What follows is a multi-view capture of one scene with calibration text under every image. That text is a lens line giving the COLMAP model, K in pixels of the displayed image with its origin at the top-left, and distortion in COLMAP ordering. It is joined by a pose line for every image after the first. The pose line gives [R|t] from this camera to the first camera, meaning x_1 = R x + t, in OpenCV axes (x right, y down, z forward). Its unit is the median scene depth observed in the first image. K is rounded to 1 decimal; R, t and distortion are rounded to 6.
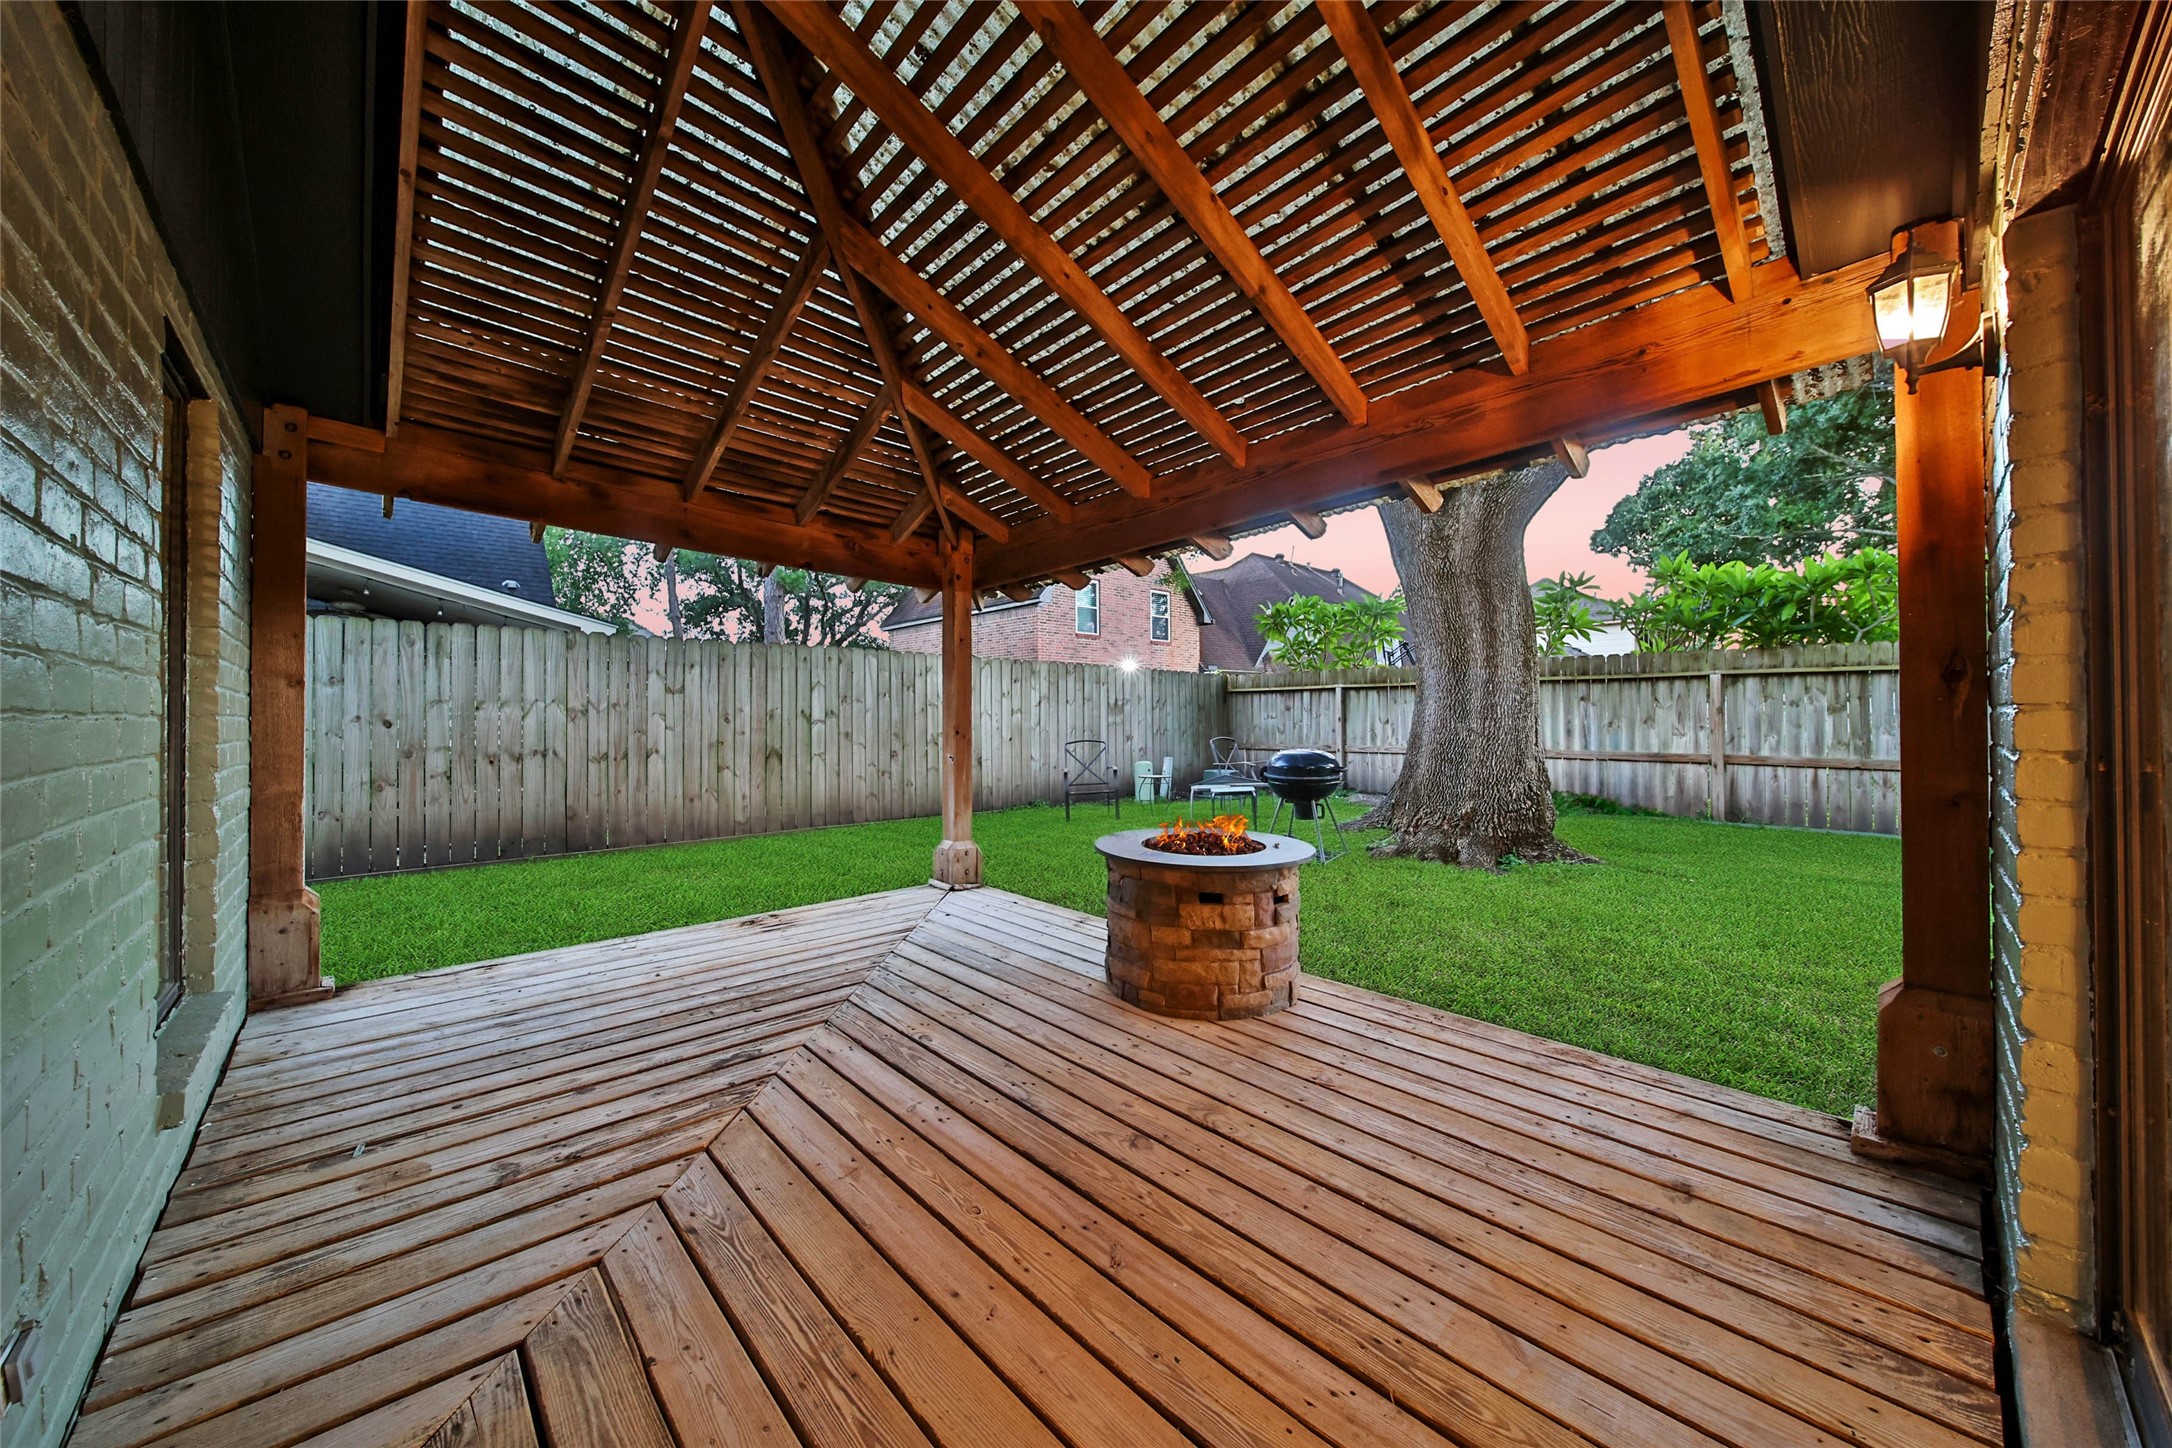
lens RADIAL K [[783.4, 0, 1108.9], [0, 783.4, 715.0], [0, 0, 1]] dist [-0.000046, -0.000063]
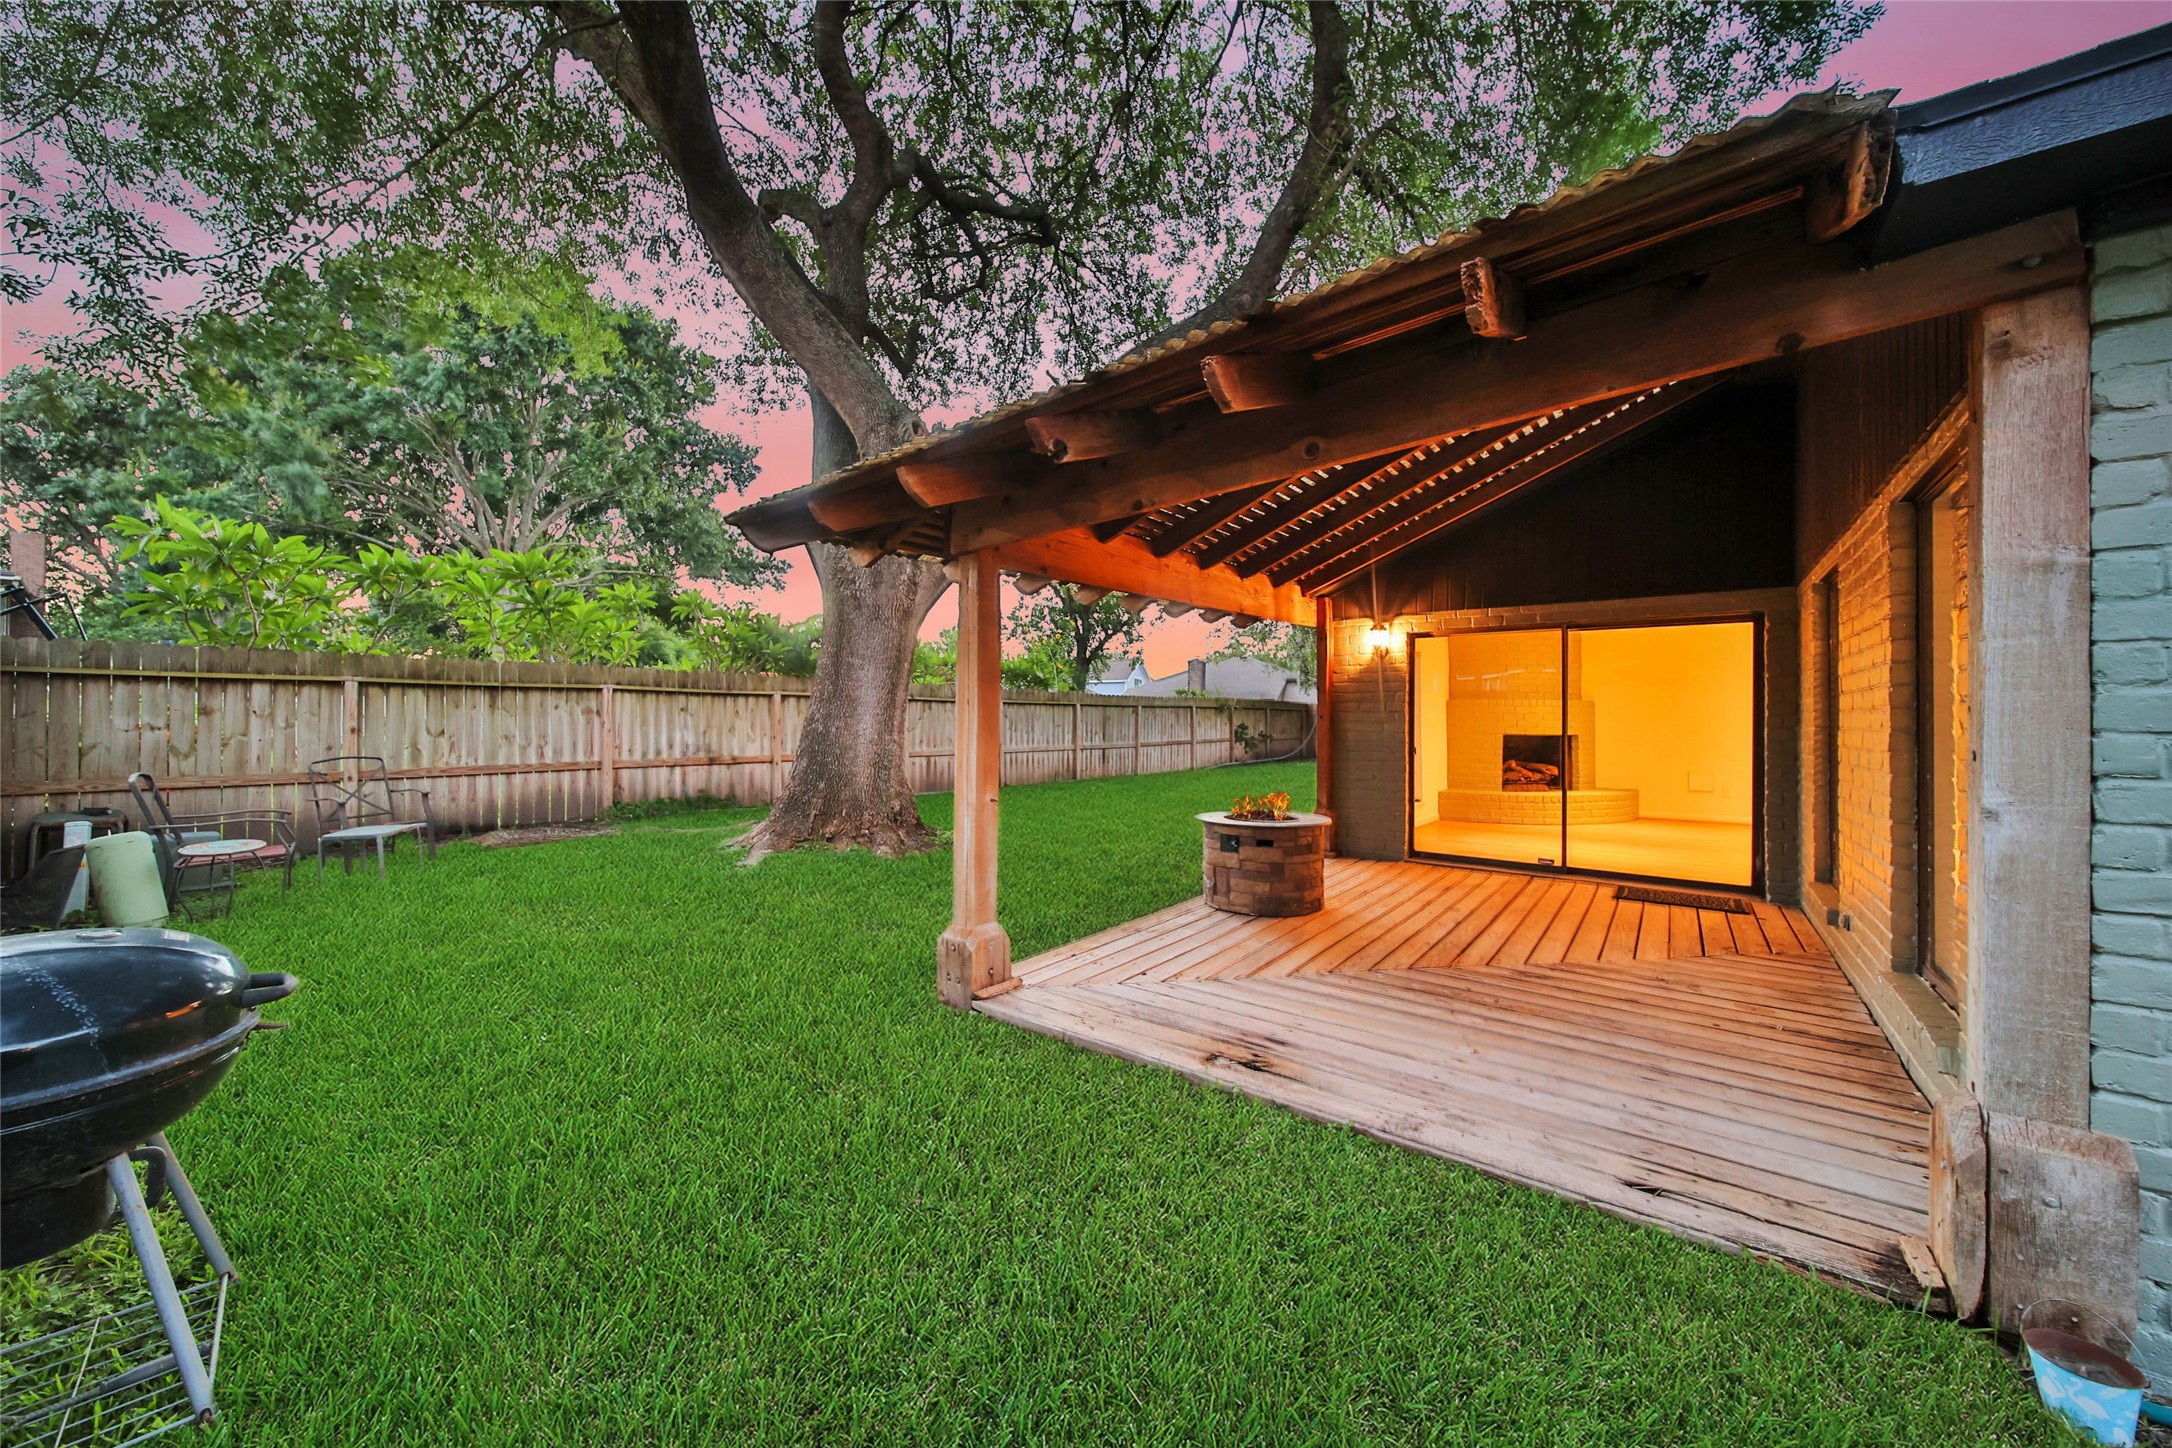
lens RADIAL K [[783.4, 0, 1108.9], [0, 783.4, 715.0], [0, 0, 1]] dist [-0.000046, -0.000063]
pose [[-0.186467, 0.007282, 0.982434, -1.354666], [-0.007443, 0.999933, -0.008825, -0.020207], [-0.982433, -0.008958, -0.186401, 1.572838]]
